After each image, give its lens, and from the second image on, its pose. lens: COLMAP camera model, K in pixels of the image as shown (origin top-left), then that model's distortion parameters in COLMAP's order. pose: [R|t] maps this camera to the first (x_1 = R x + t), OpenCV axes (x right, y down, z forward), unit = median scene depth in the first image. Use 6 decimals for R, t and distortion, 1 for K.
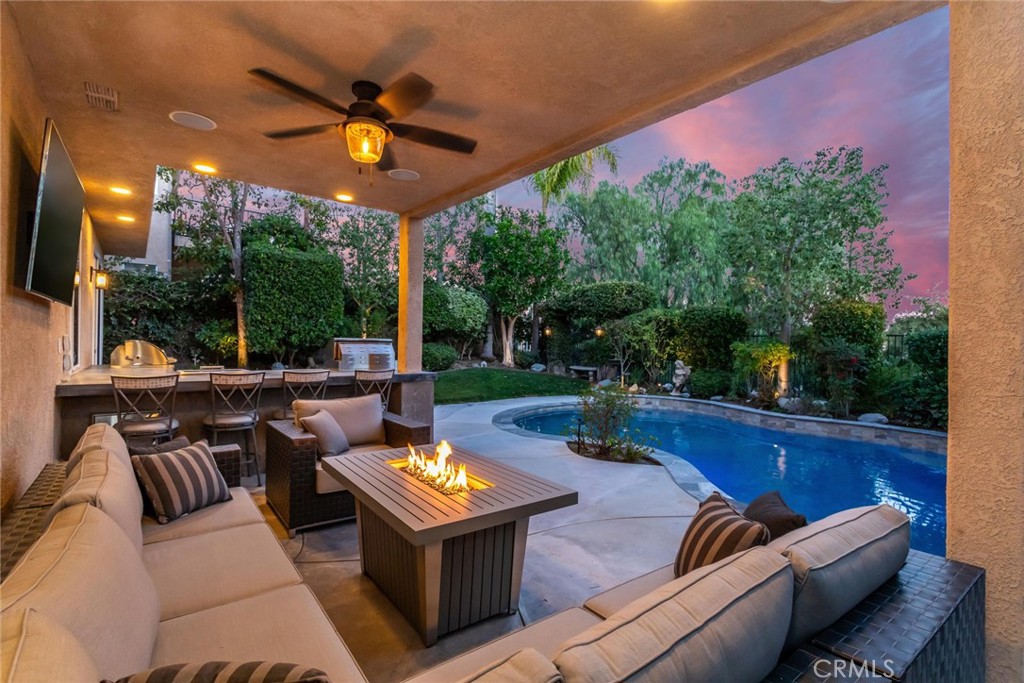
lens RADIAL K [[482.0, 0, 512.0], [0, 482.0, 341.5], [0, 0, 1]] dist [-0.002589, 0.000085]
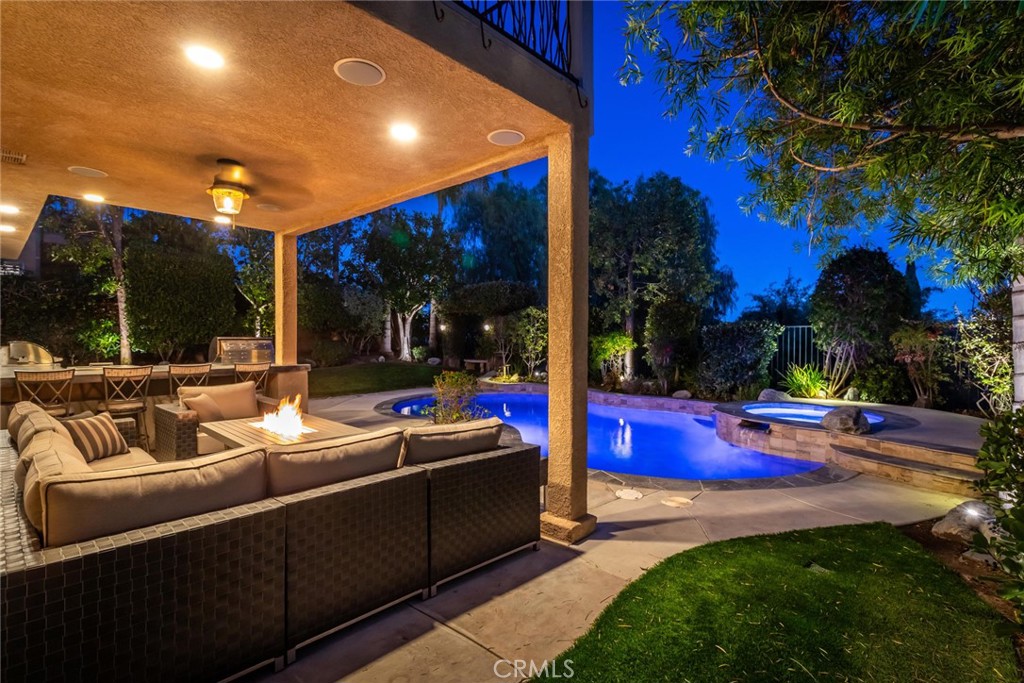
lens RADIAL K [[492.2, 0, 512.0], [0, 492.2, 341.5], [0, 0, 1]] dist [-0.002010, -0.000756]
pose [[0.986796, -0.015552, 0.161222, 0.069188], [0.013772, 0.999831, 0.012152, -0.000451], [-0.161384, -0.009772, 0.986843, -0.139617]]
